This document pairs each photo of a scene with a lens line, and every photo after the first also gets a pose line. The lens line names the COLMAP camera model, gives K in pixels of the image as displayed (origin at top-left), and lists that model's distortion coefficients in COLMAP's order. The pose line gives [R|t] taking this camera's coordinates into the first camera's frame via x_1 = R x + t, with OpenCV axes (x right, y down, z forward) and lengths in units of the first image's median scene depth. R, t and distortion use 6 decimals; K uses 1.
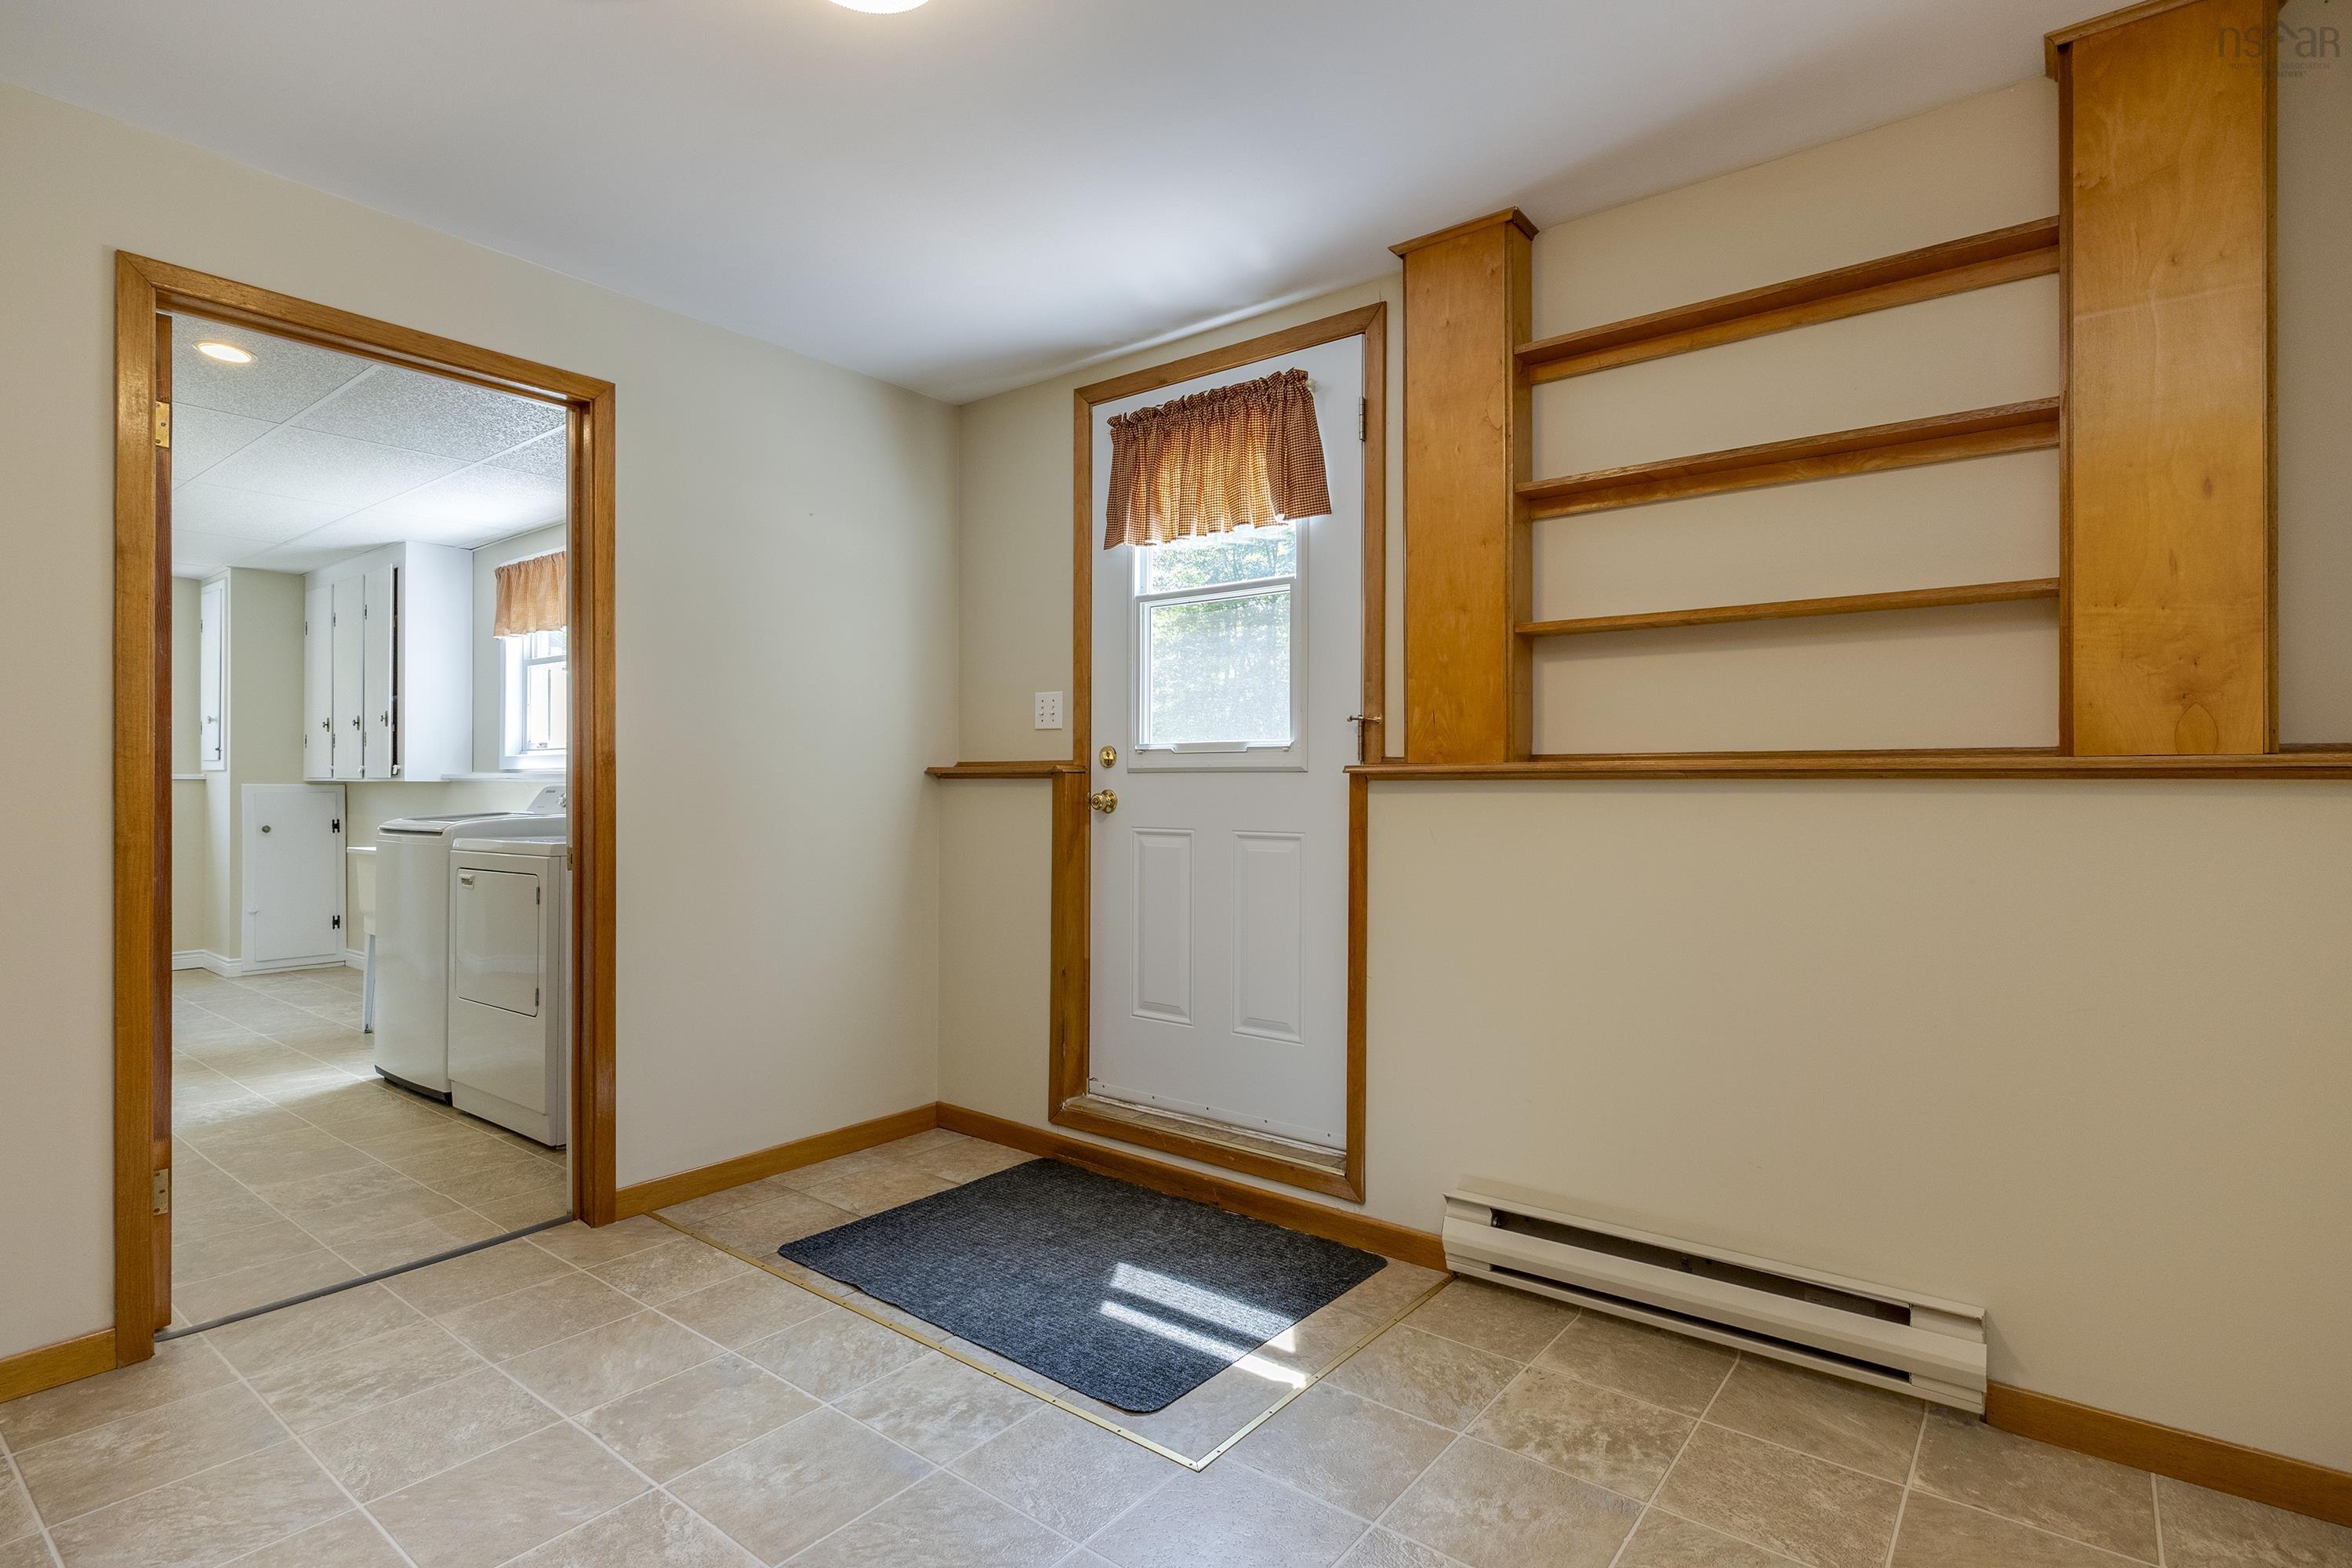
lens RADIAL K [[1163.4, 0, 1175.4], [0, 1163.4, 780.8], [0, 0, 1]] dist [0.005199, 0.000720]
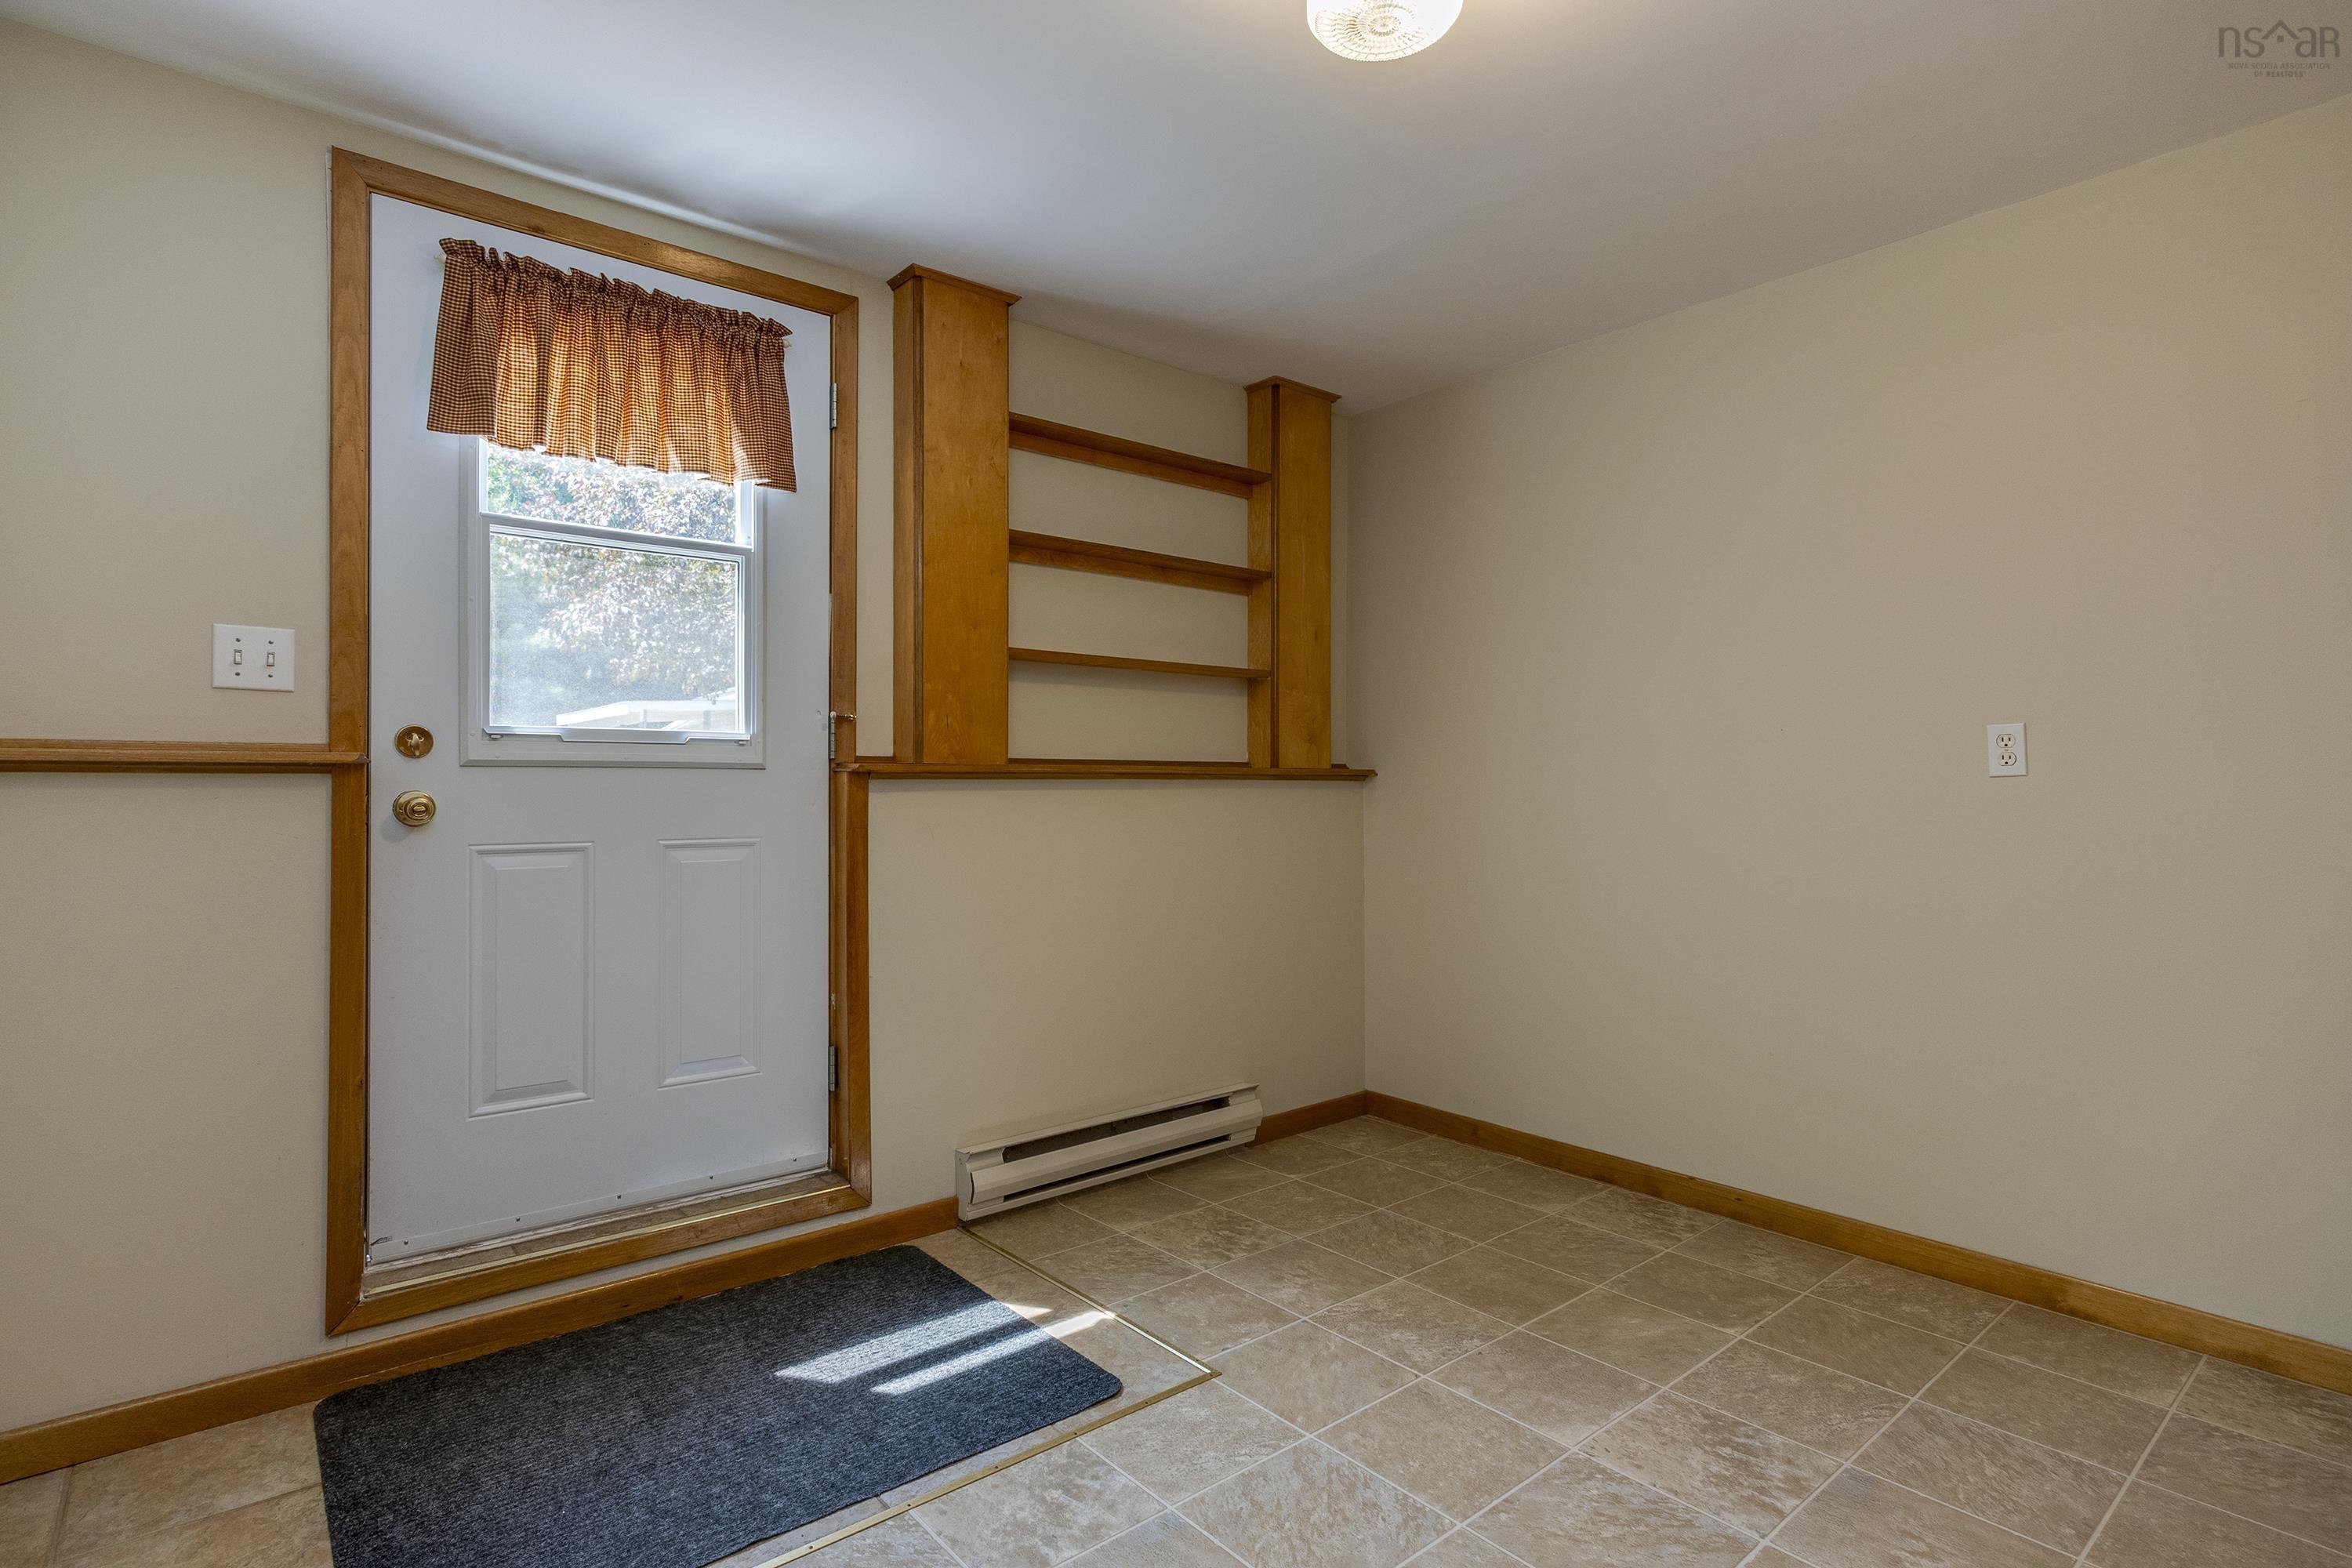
lens RADIAL K [[1163.4, 0, 1175.4], [0, 1163.4, 780.8], [0, 0, 1]] dist [0.005199, 0.000720]
pose [[0.208734, 0.001129, 0.977972, -0.798668], [-0.002864, 0.999996, -0.000543, 0.001130], [-0.977968, -0.002687, 0.208737, 0.569843]]
